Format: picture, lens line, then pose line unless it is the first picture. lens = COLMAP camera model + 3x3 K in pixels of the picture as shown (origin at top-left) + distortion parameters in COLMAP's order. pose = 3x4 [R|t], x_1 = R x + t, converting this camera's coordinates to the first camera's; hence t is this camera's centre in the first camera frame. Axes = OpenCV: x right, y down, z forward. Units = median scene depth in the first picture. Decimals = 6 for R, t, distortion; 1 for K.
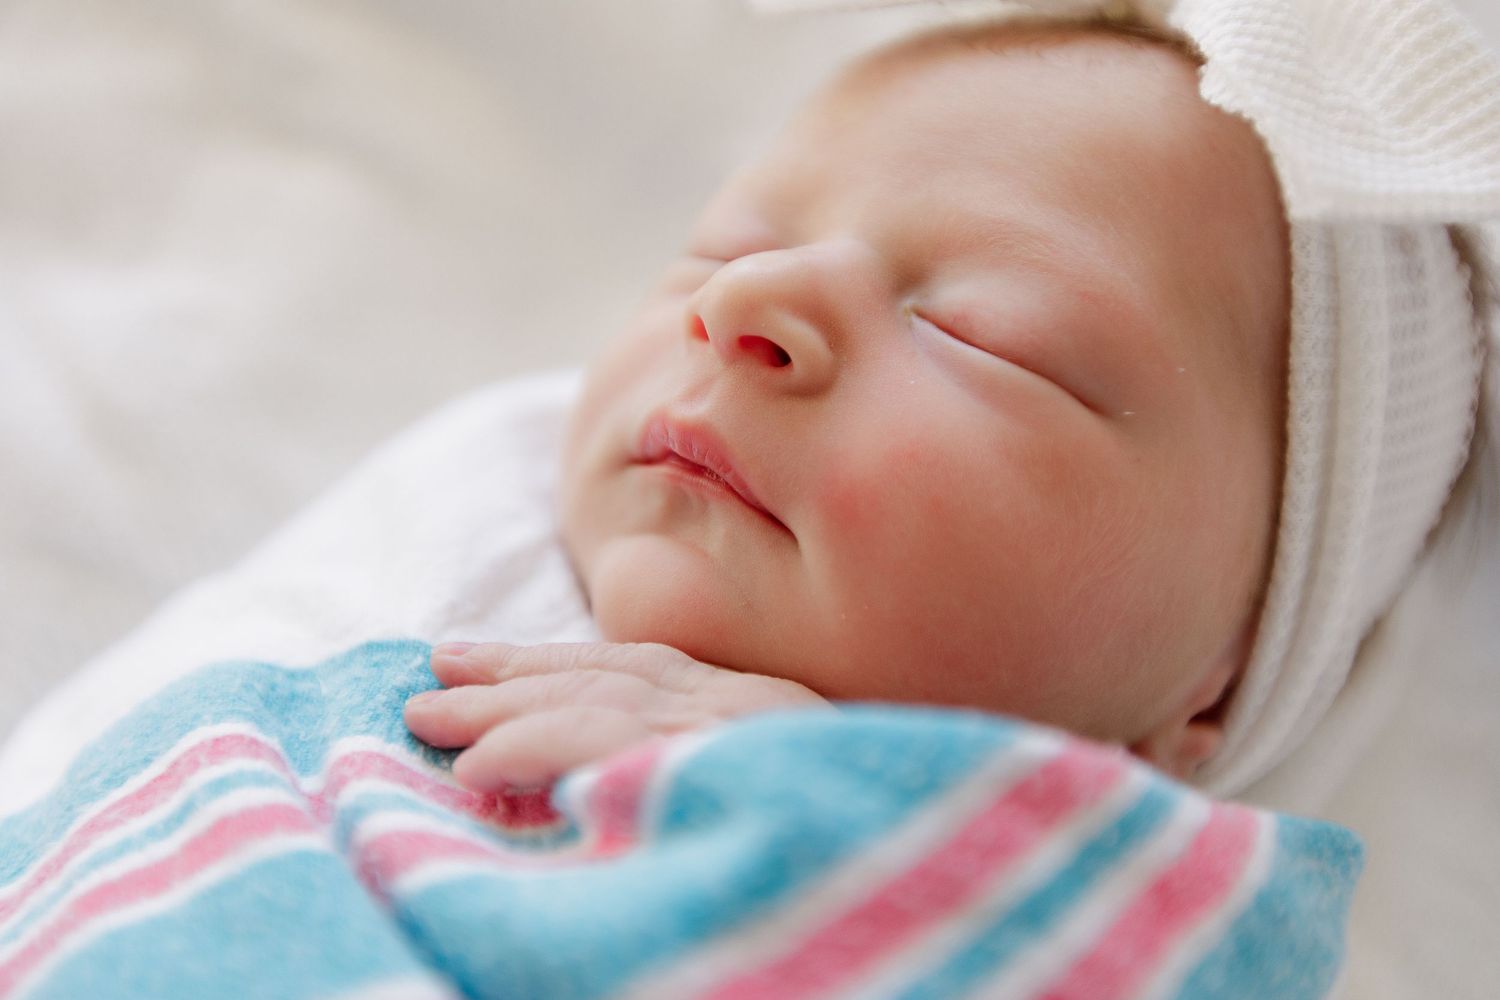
lens RADIAL K [[1511.7, 0, 753.2], [0, 1511.7, 496.9], [0, 0, 1]] dist [0.000346, 0.000000]
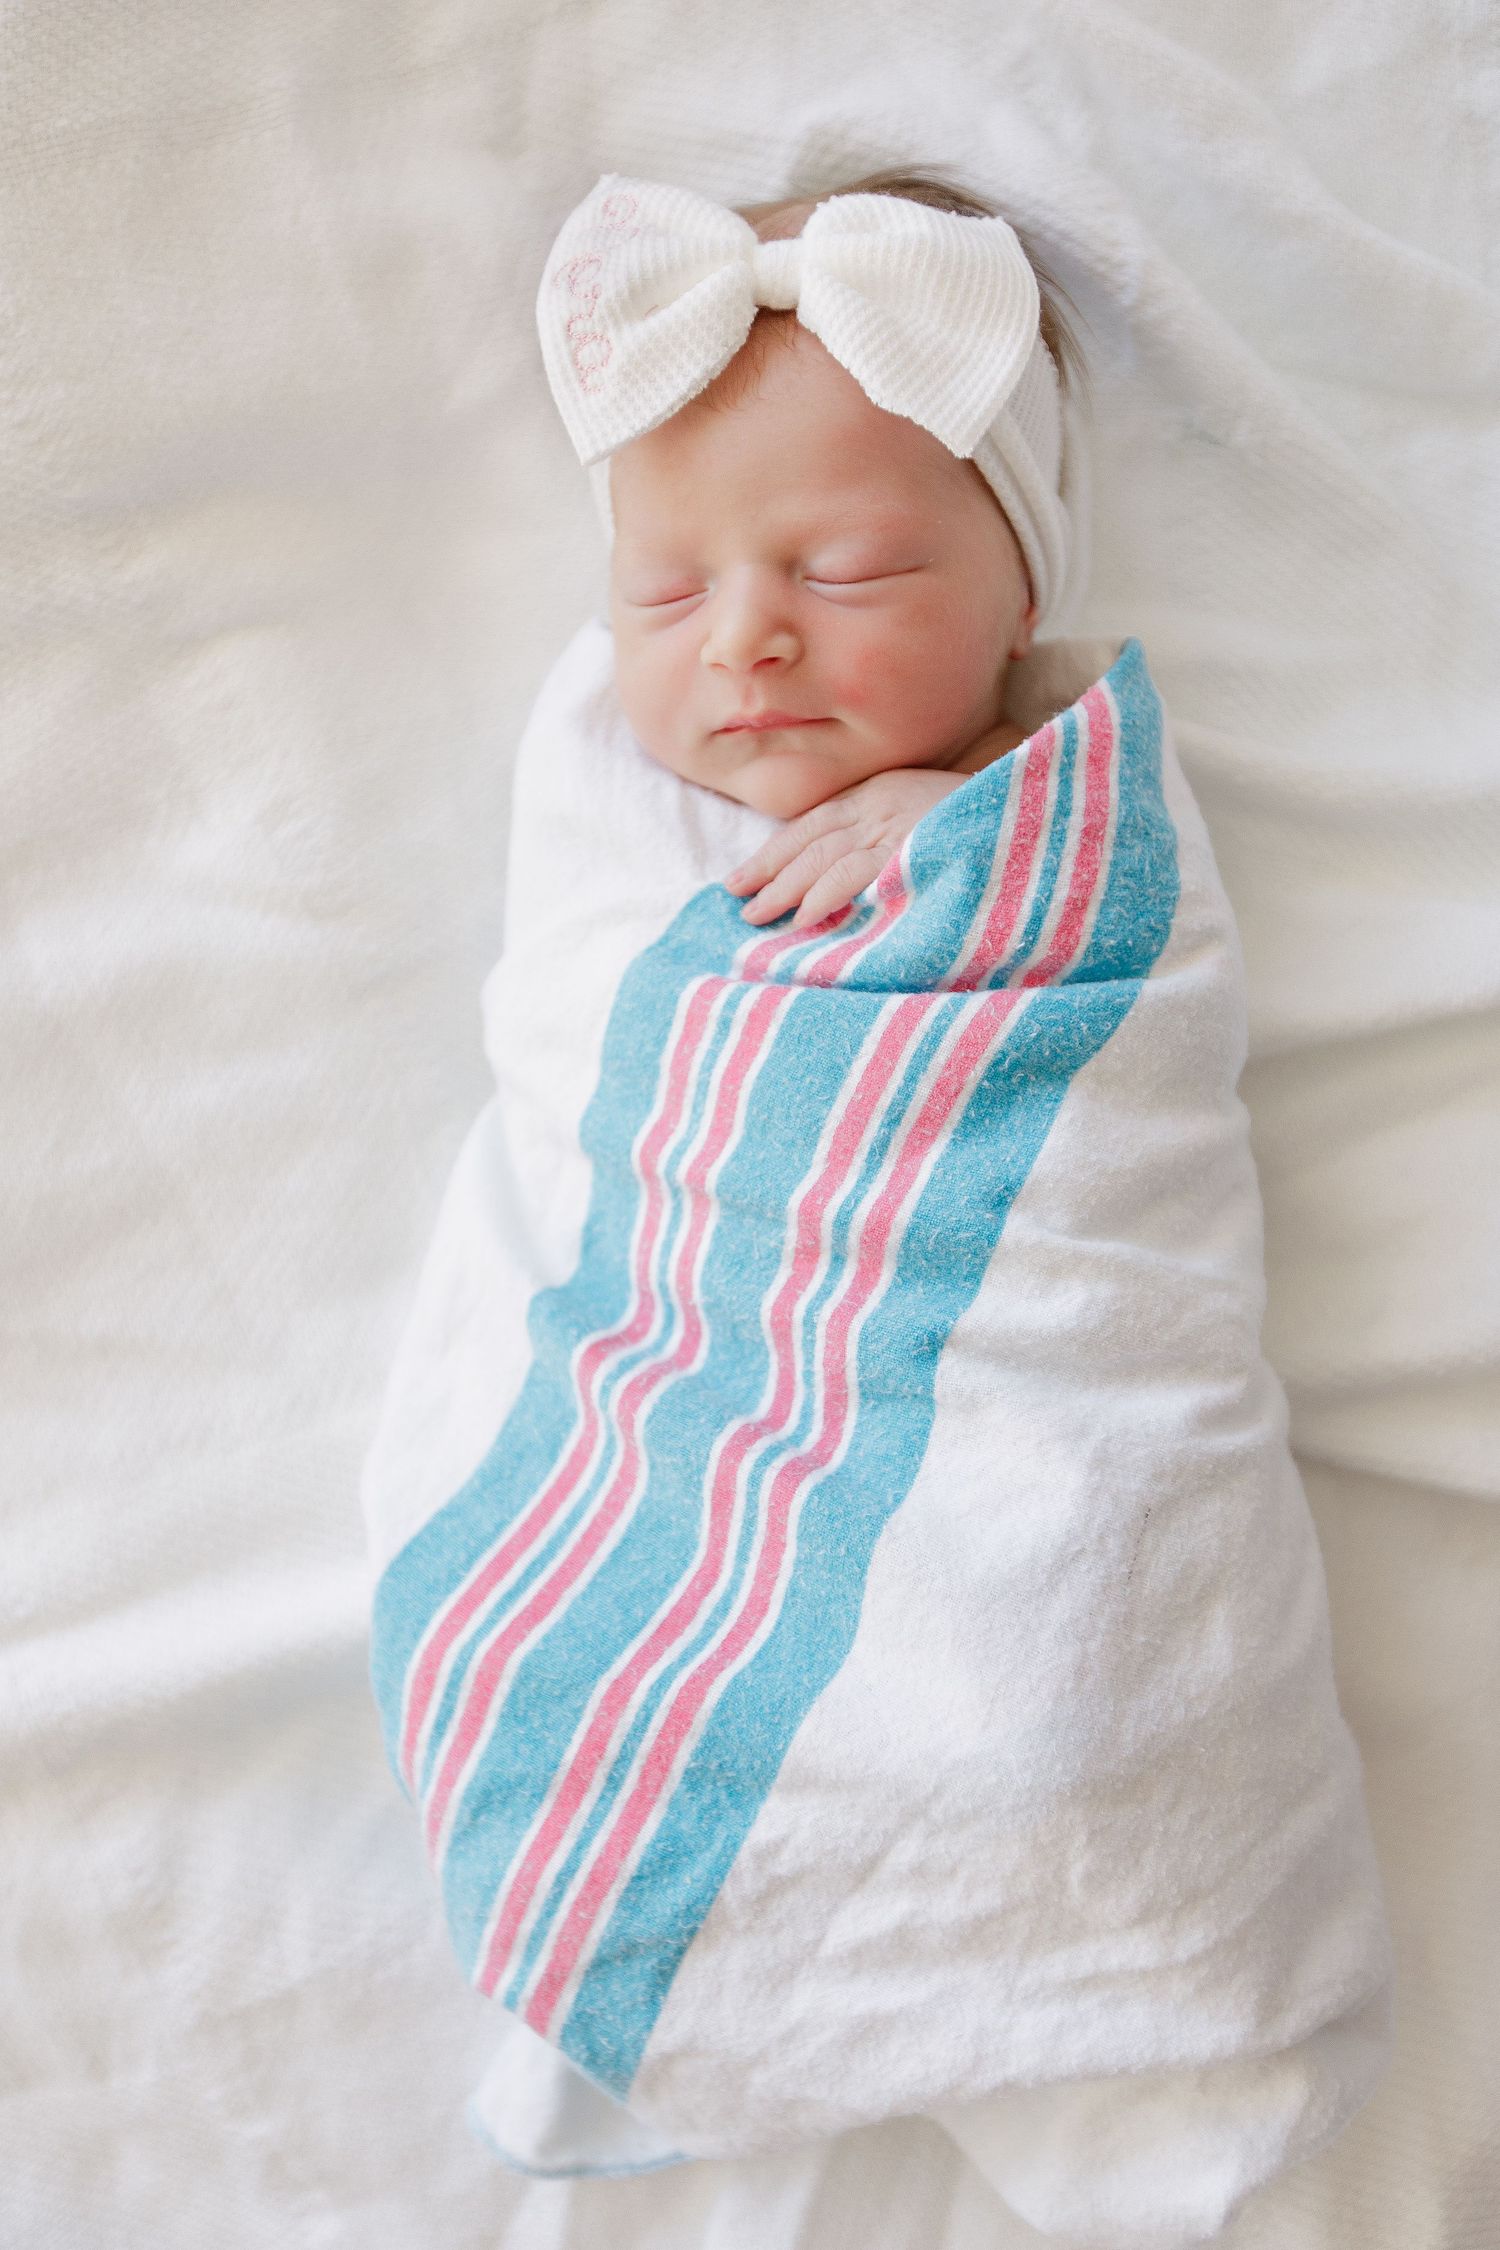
lens RADIAL K [[2267.6, 0, 747.2], [0, 2267.6, 1126.2], [0, 0, 1]] dist [0.000346, 0.000000]
pose [[0.739385, -0.673126, -0.014520, -0.397275], [0.591306, 0.638895, 0.492108, -1.237311], [-0.321974, -0.372443, 0.870413, -1.822470]]
